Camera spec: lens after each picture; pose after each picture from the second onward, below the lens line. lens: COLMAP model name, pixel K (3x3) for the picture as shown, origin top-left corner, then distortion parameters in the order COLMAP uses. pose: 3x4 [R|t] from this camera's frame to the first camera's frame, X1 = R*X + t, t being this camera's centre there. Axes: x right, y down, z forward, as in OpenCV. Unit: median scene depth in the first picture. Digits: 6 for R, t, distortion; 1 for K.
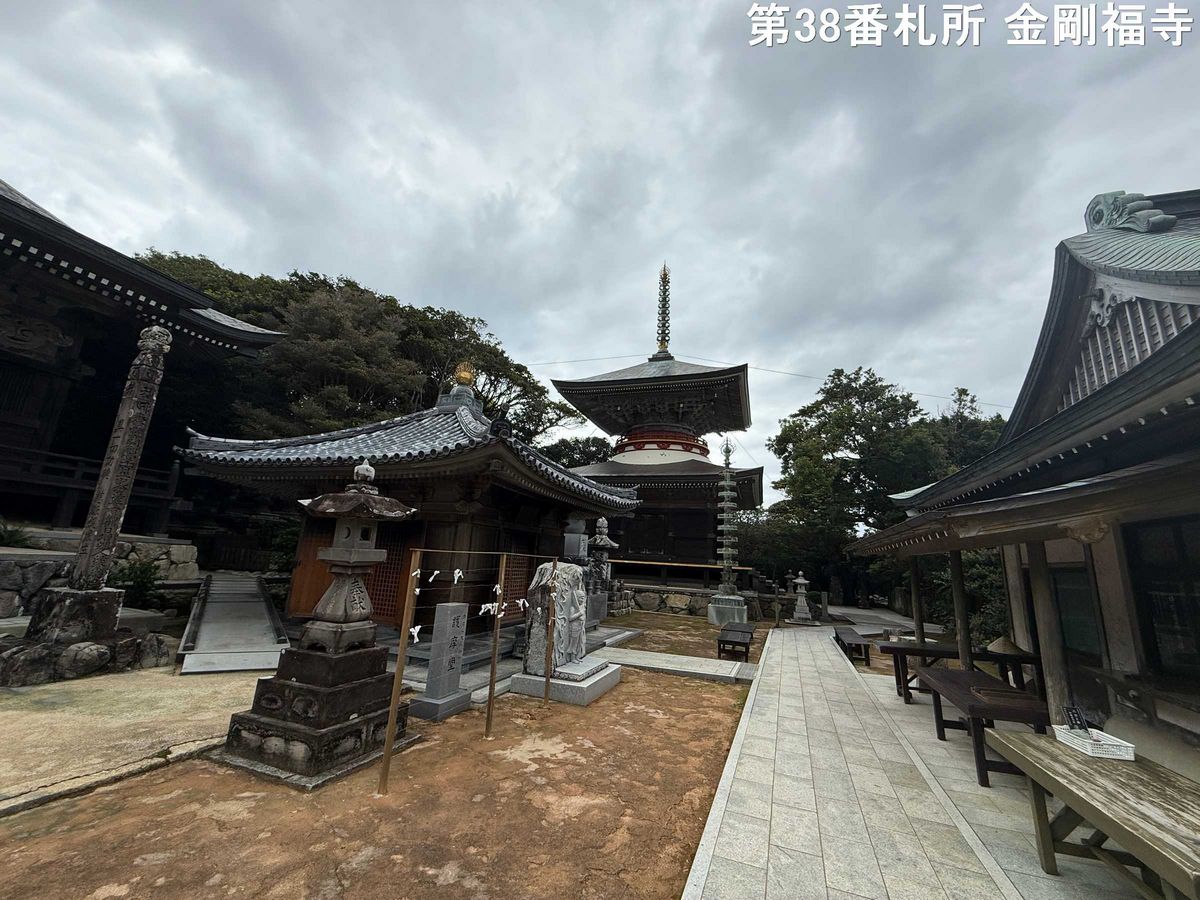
lens RADIAL K [[475.7, 0, 598.1], [0, 475.7, 451.7], [0, 0, 1]] dist [-0.000386, 0.000200]
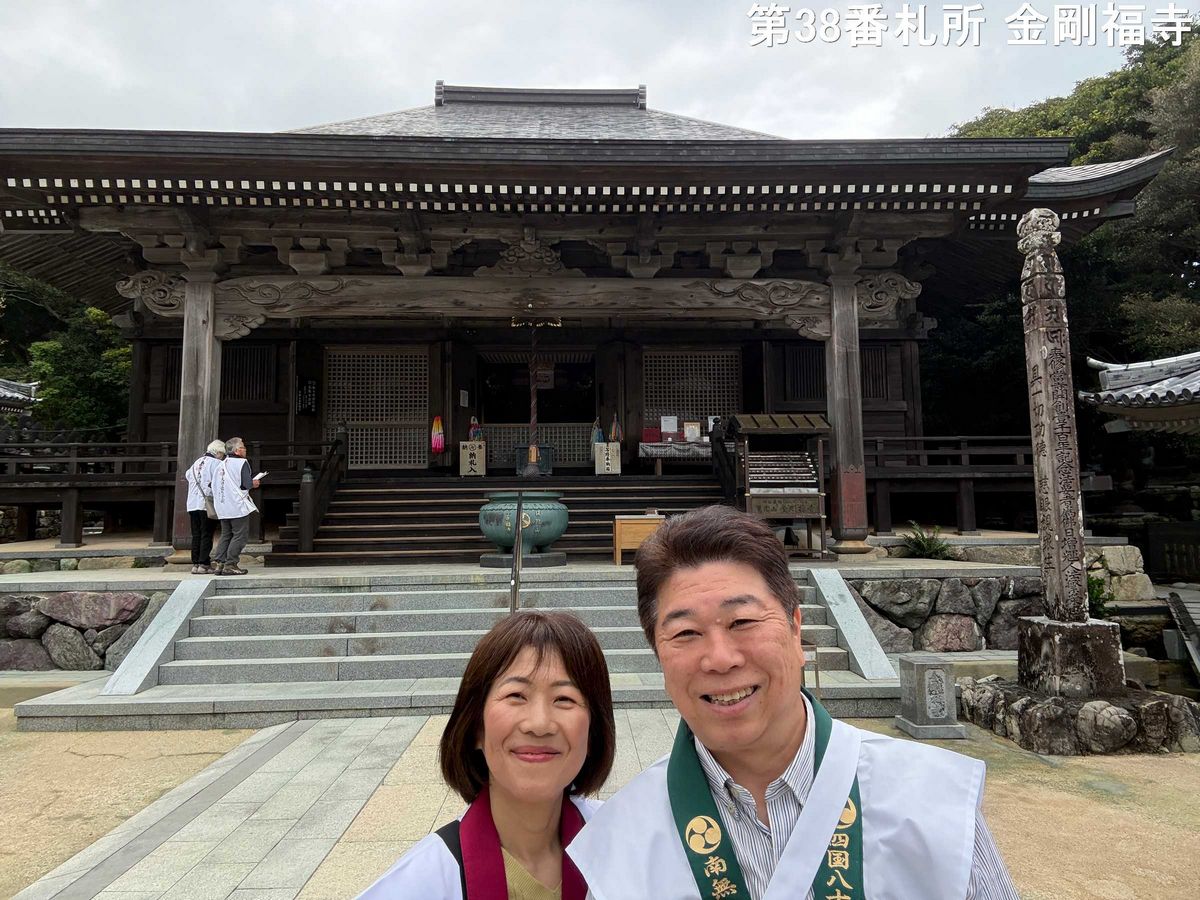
lens RADIAL K [[807.1, 0, 600.0], [0, 807.1, 450.0], [0, 0, 1]] dist [0.111289, -0.143780]
pose [[0.351596, -0.155555, -0.923137, -0.147133], [0.239050, 0.968325, -0.072122, -0.012635], [0.905116, -0.195318, 0.377645, 0.008087]]
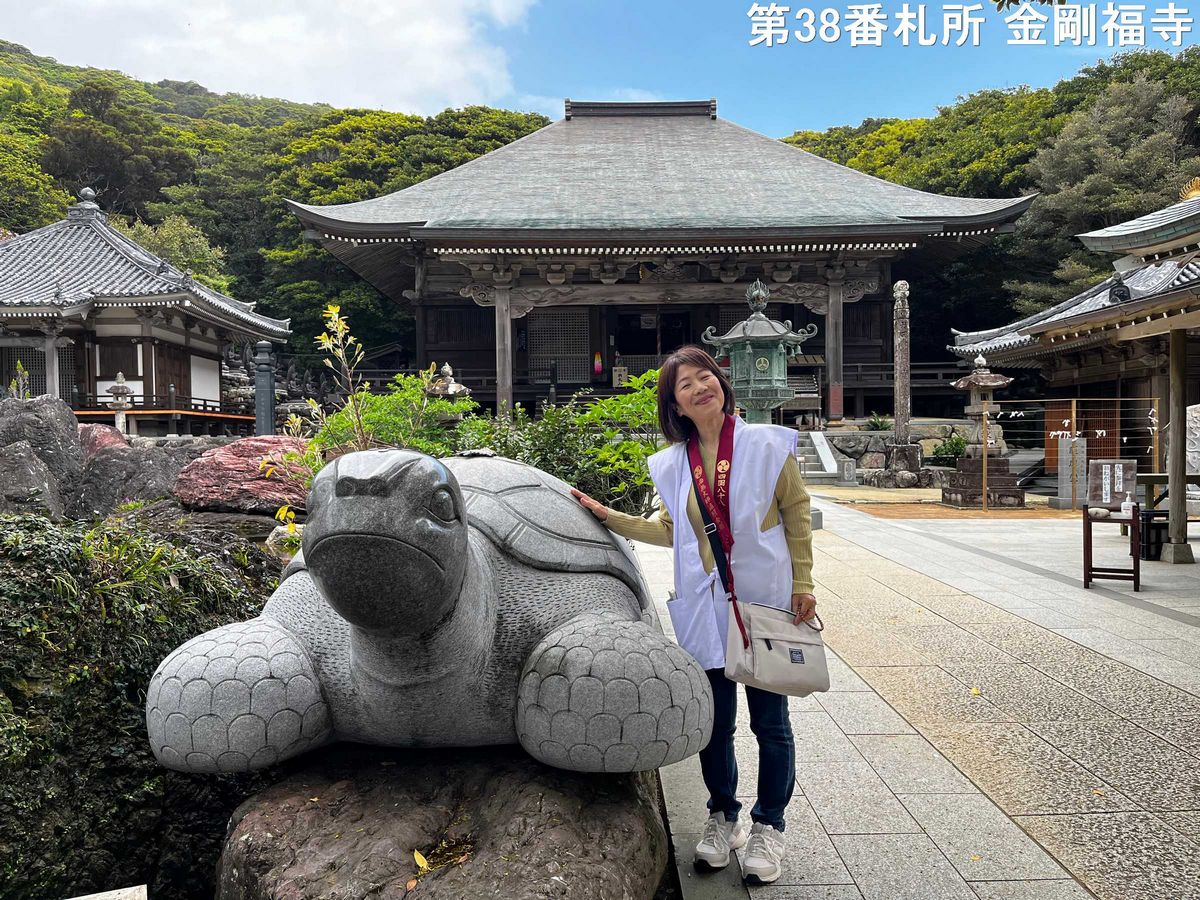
lens RADIAL K [[902.0, 0, 599.5], [0, 902.0, 456.2], [0, 0, 1]] dist [0.063531, -0.089122]
pose [[0.327397, -0.045496, -0.943791, 1.262840], [0.240126, 0.970054, 0.036536, -0.044588], [0.913866, -0.238591, 0.328517, -0.832309]]
